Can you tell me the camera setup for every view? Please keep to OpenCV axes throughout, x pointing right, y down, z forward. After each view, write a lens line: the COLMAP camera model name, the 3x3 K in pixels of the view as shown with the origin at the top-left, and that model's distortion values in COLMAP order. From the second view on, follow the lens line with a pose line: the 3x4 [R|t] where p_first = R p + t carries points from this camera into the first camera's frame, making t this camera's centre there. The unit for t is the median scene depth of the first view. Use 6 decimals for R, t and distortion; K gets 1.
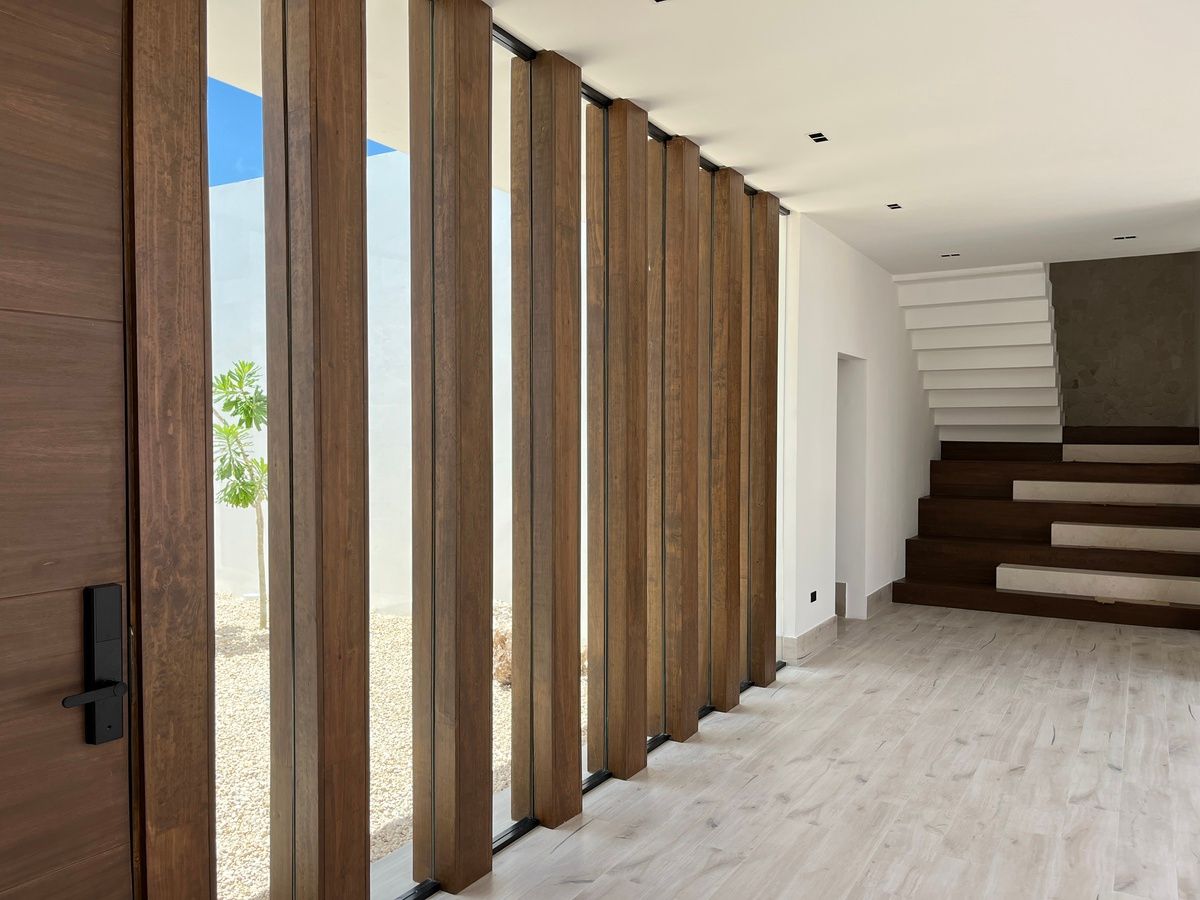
lens RADIAL K [[910.2, 0, 596.8], [0, 910.2, 450.4], [0, 0, 1]] dist [0.061231, -0.074825]
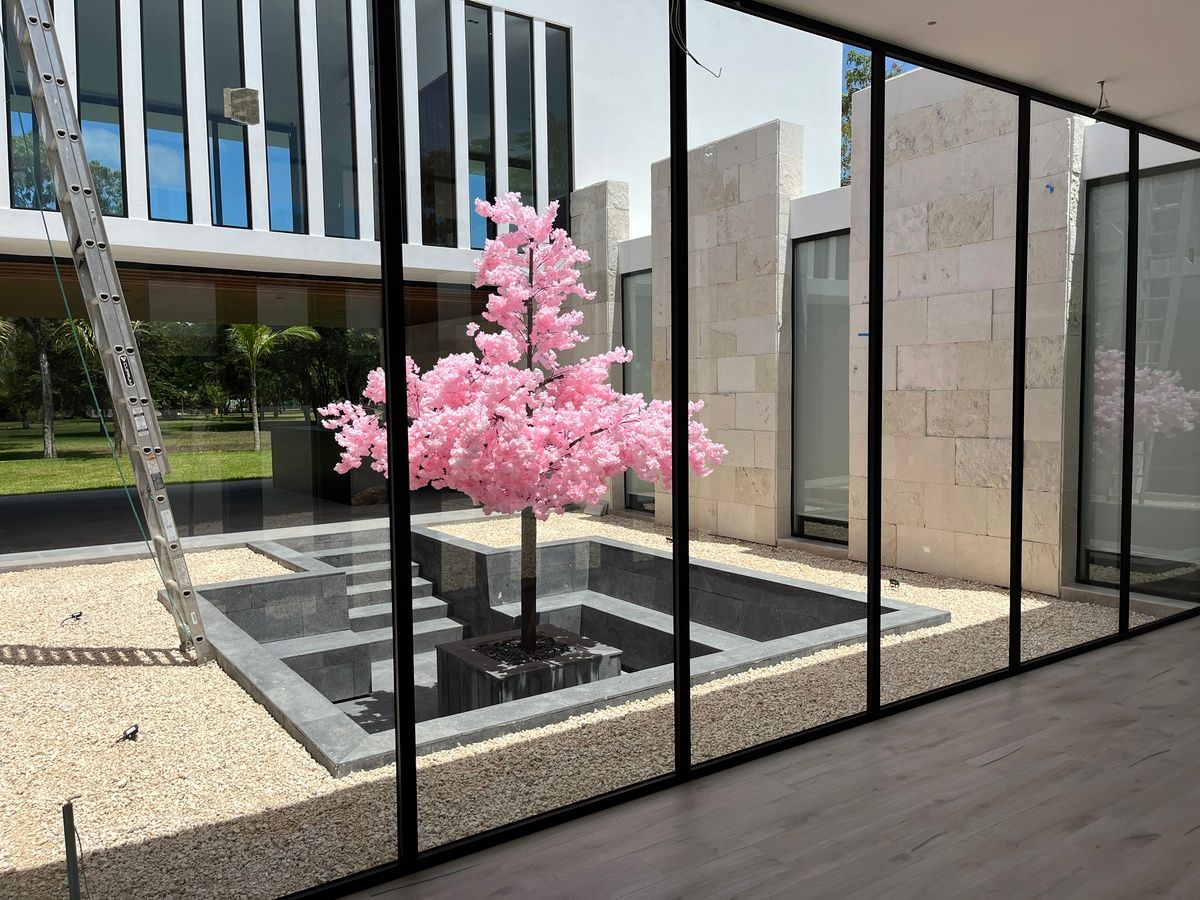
lens RADIAL K [[910.2, 0, 602.6], [0, 910.2, 451.7], [0, 0, 1]] dist [0.061231, -0.074825]
pose [[-0.909457, -0.016427, 0.415473, 0.582108], [0.020814, 0.996168, 0.084948, -0.023087], [-0.415277, 0.085904, -0.905630, 1.737181]]
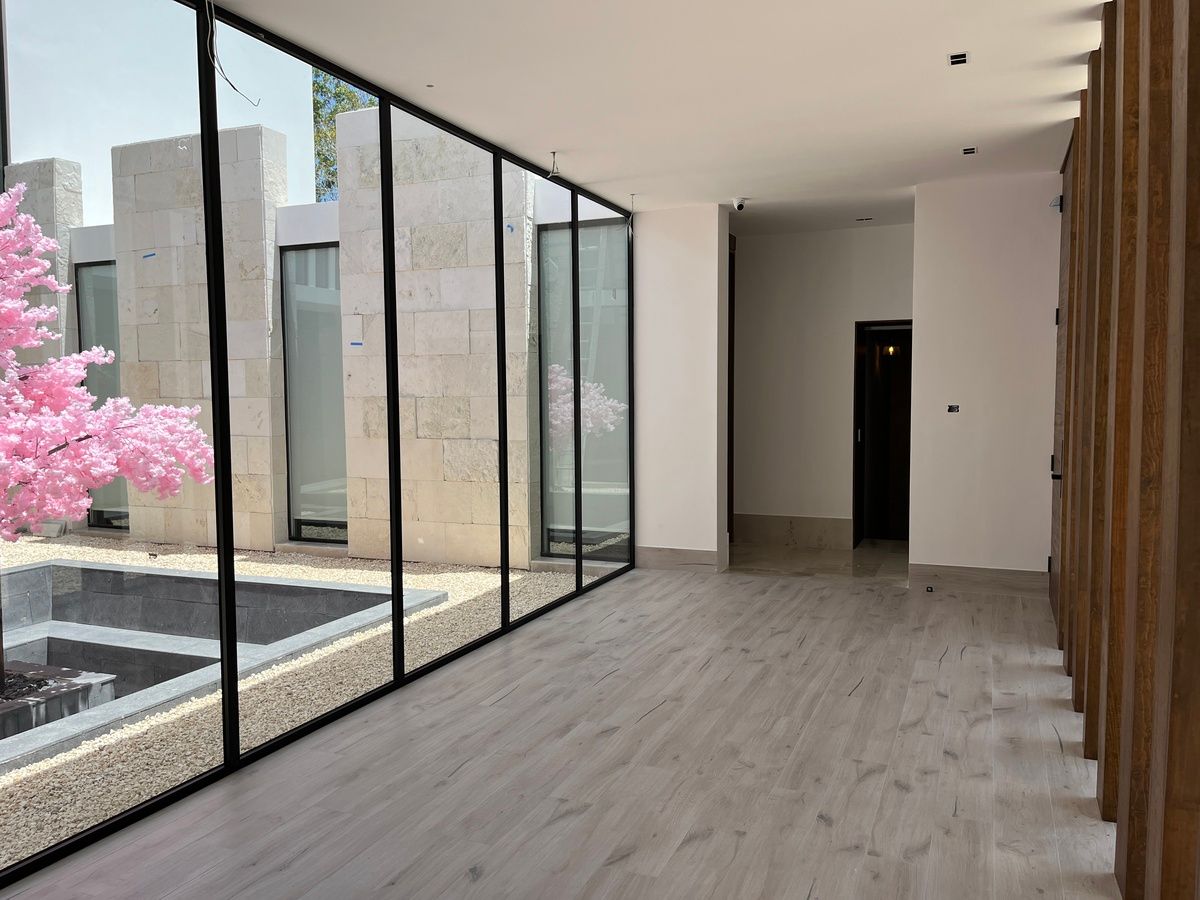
lens RADIAL K [[910.2, 0, 601.9], [0, 910.2, 450.7], [0, 0, 1]] dist [0.061231, -0.074825]
pose [[-0.990693, 0.013479, -0.135444, 0.629596], [0.002138, 0.996503, 0.083532, -0.025832], [0.136096, 0.082465, -0.987258, 1.872025]]
